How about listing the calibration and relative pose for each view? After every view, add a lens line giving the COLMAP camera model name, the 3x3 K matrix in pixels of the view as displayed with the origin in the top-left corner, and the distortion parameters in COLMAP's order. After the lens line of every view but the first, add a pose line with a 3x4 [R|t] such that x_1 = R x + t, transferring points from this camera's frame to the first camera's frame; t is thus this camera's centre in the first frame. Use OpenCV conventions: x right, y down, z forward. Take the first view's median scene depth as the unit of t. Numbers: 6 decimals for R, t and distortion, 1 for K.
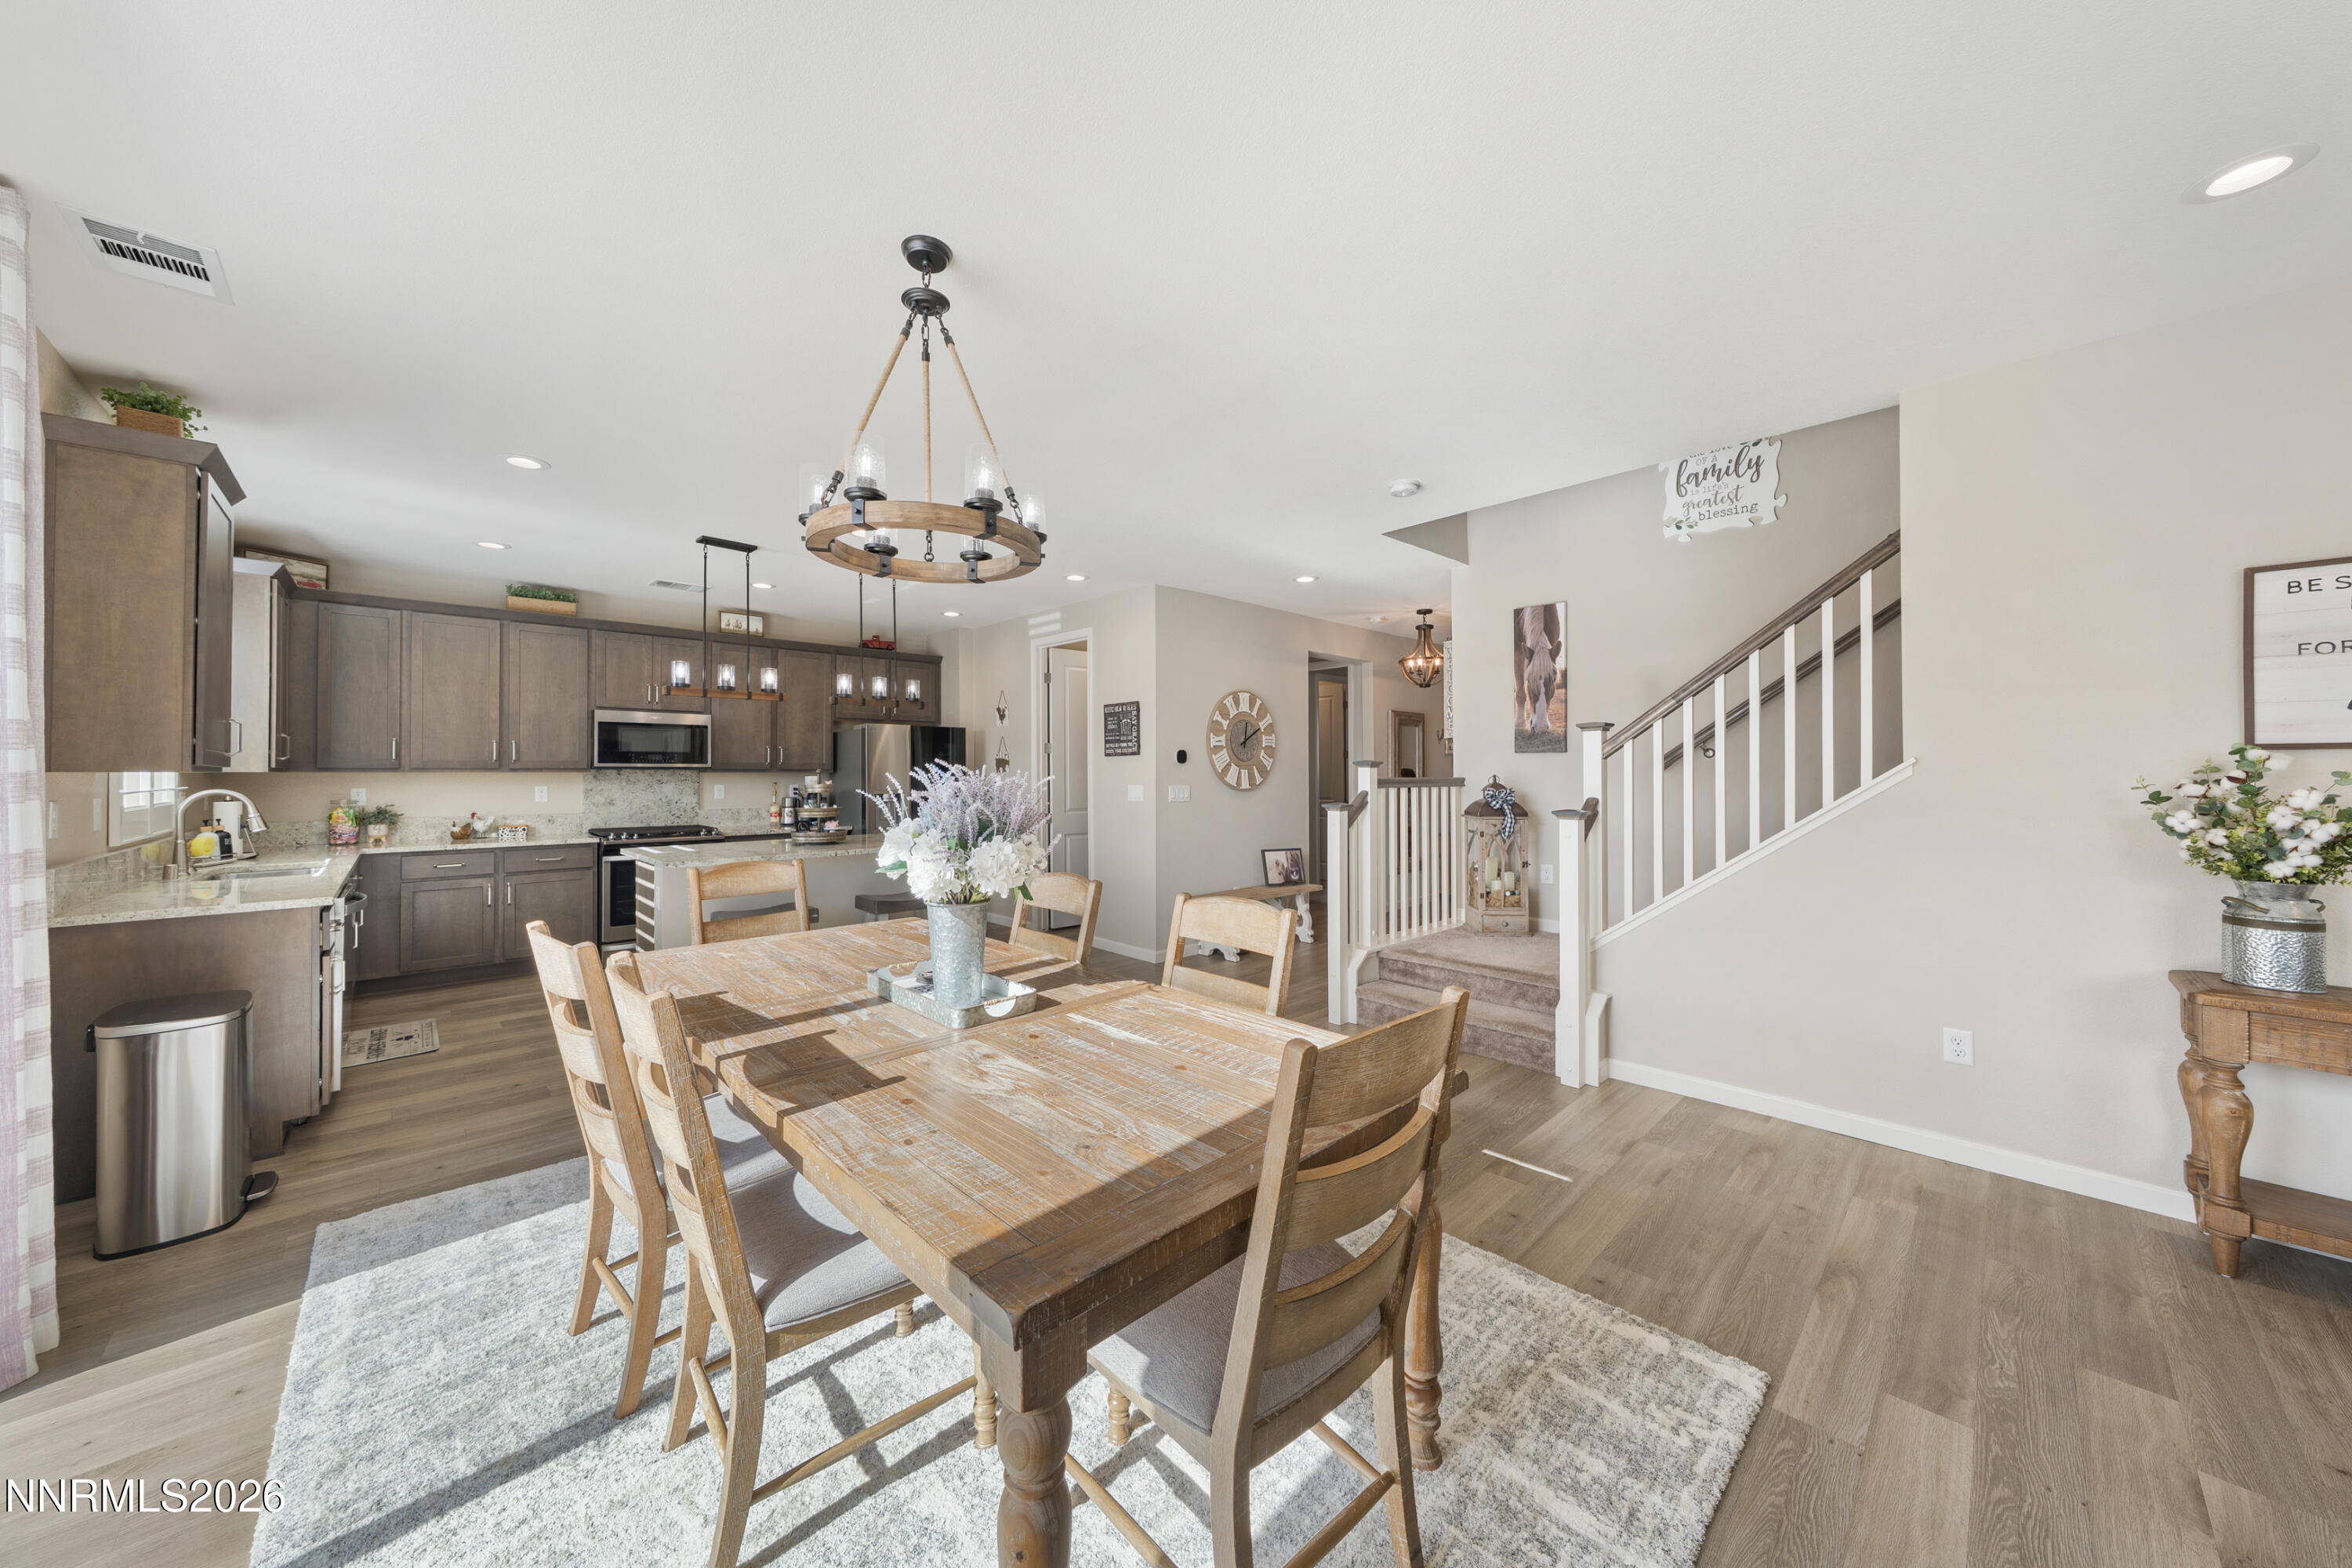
lens RADIAL K [[801.0, 0, 1166.2], [0, 801.0, 768.2], [0, 0, 1]] dist [-0.000201, -0.000874]
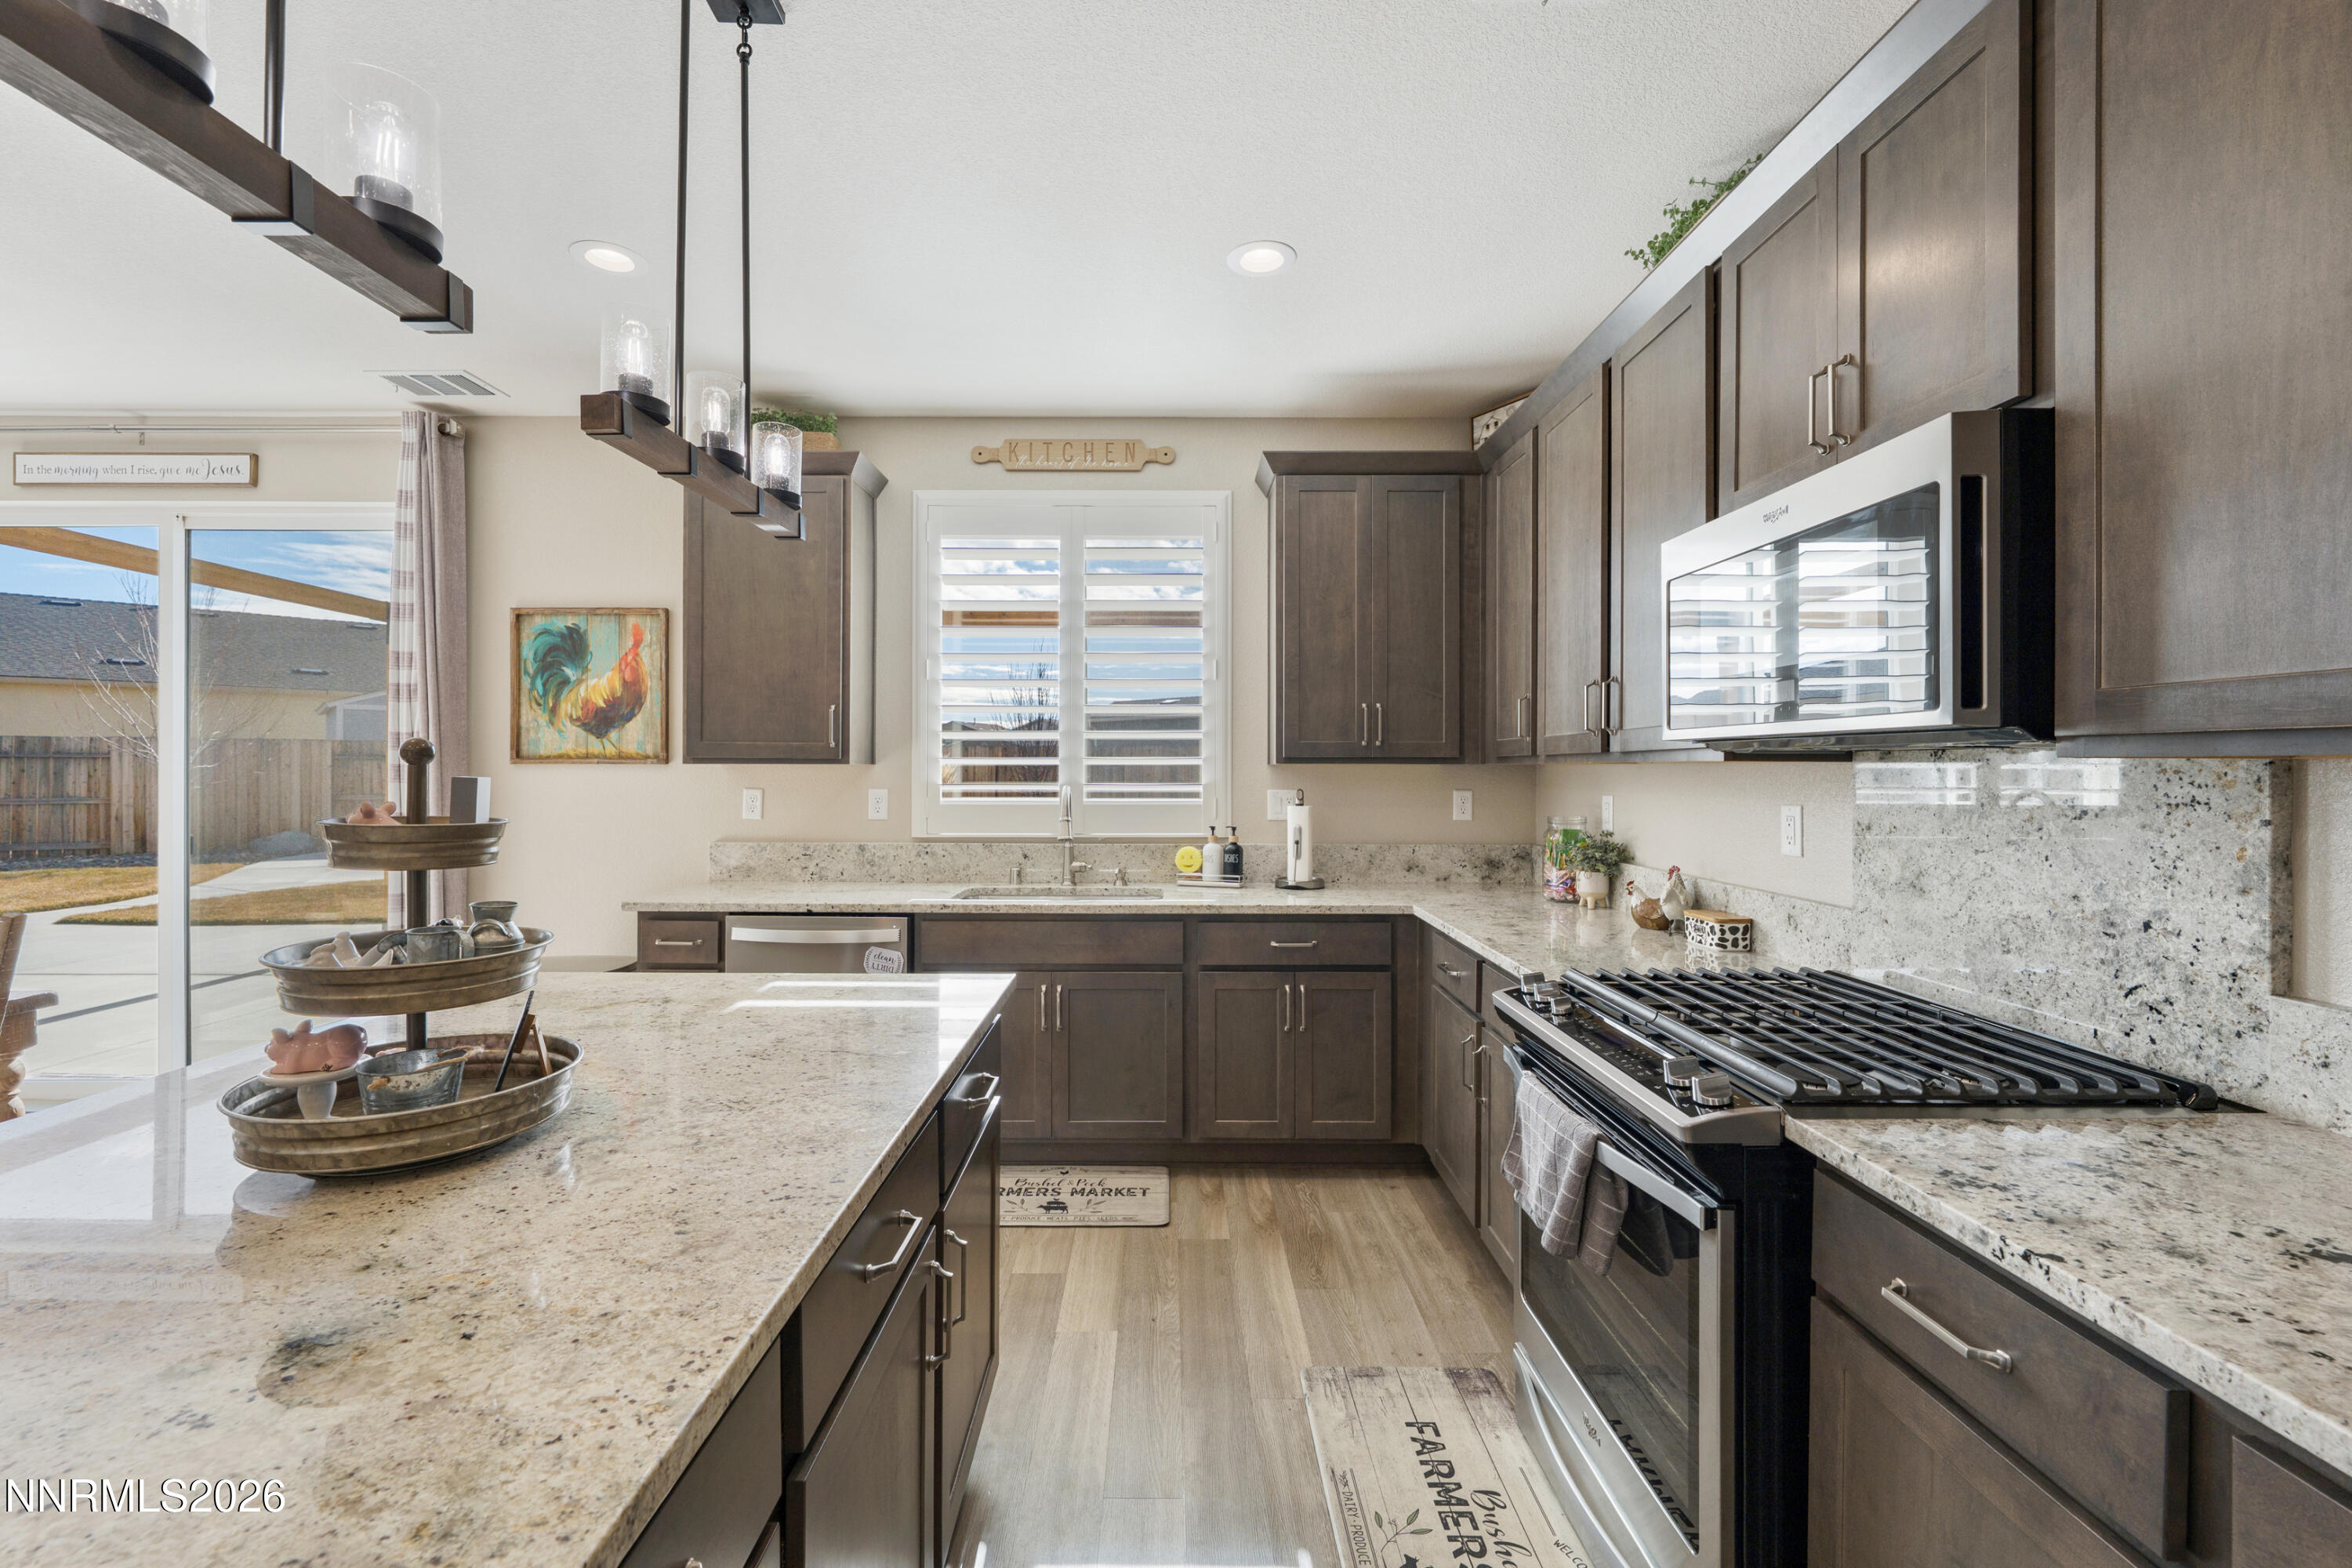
lens RADIAL K [[982.8, 0, 1152.3], [0, 982.8, 769.2], [0, 0, 1]] dist [0.004728, 0.000303]
pose [[-0.695071, -0.000117, -0.718941, -0.348536], [0.002504, 0.999994, -0.002584, 0.009009], [0.718937, -0.003596, -0.695066, 1.151708]]
